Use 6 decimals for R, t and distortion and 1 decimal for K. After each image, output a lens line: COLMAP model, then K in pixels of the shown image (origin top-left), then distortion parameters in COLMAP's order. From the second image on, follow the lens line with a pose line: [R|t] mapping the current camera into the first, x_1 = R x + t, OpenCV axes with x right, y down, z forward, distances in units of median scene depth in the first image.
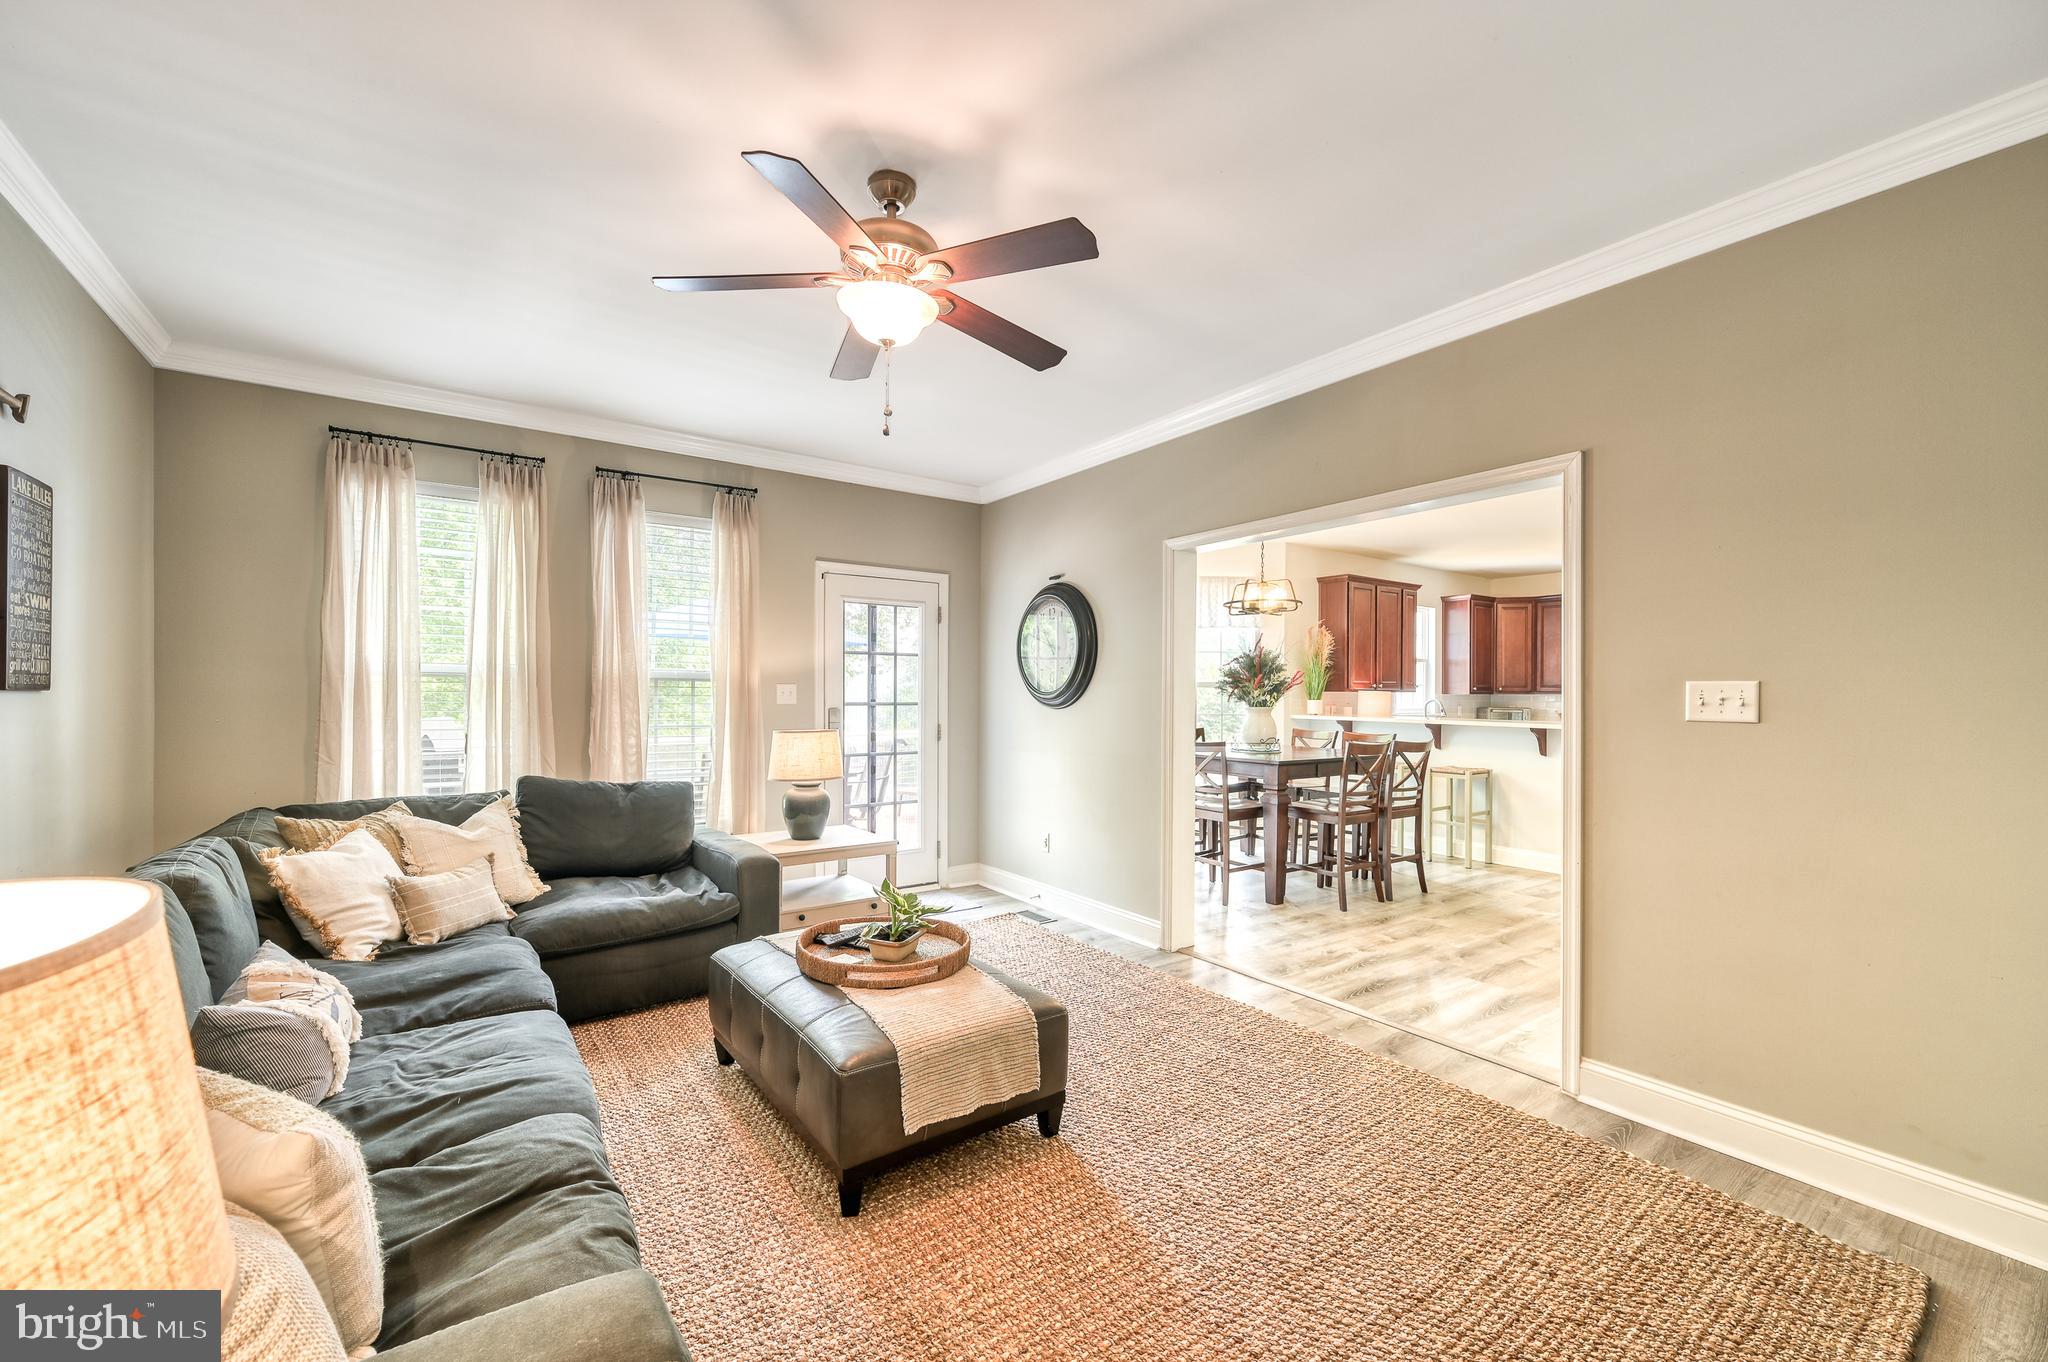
lens RADIAL K [[820.8, 0, 1024.0], [0, 820.8, 681.0], [0, 0, 1]] dist [0.000145, -0.000013]
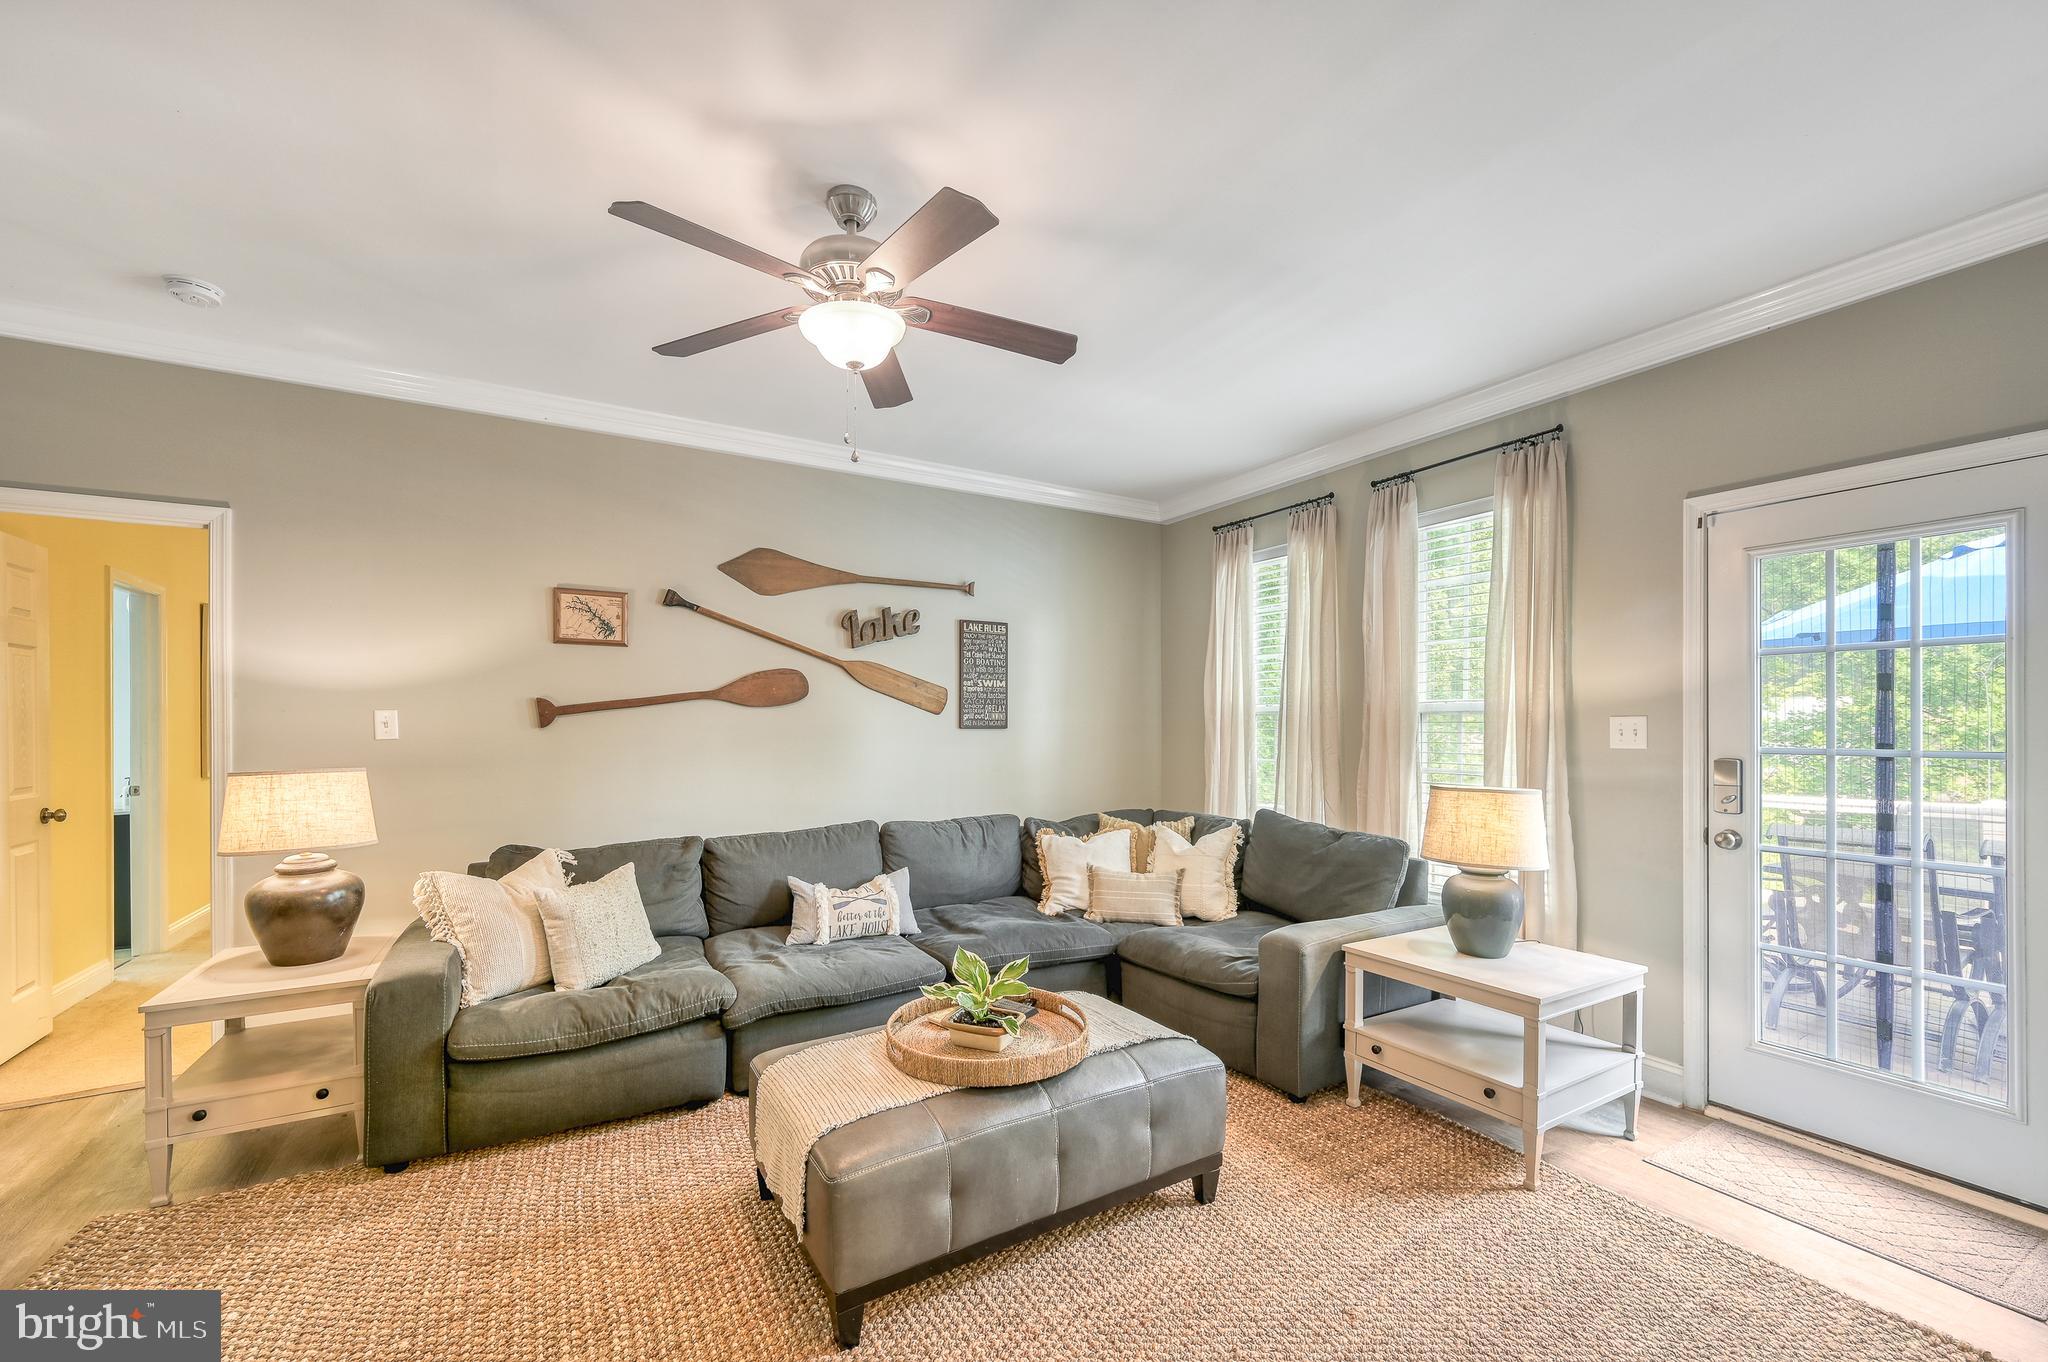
lens RADIAL K [[820.8, 0, 1024.0], [0, 820.8, 681.0], [0, 0, 1]] dist [0.000145, -0.000013]
pose [[-0.087698, -0.061593, -0.994241, 0.408384], [0.004580, 0.998051, -0.062233, 0.015563], [0.996137, -0.010011, -0.087245, 0.692065]]
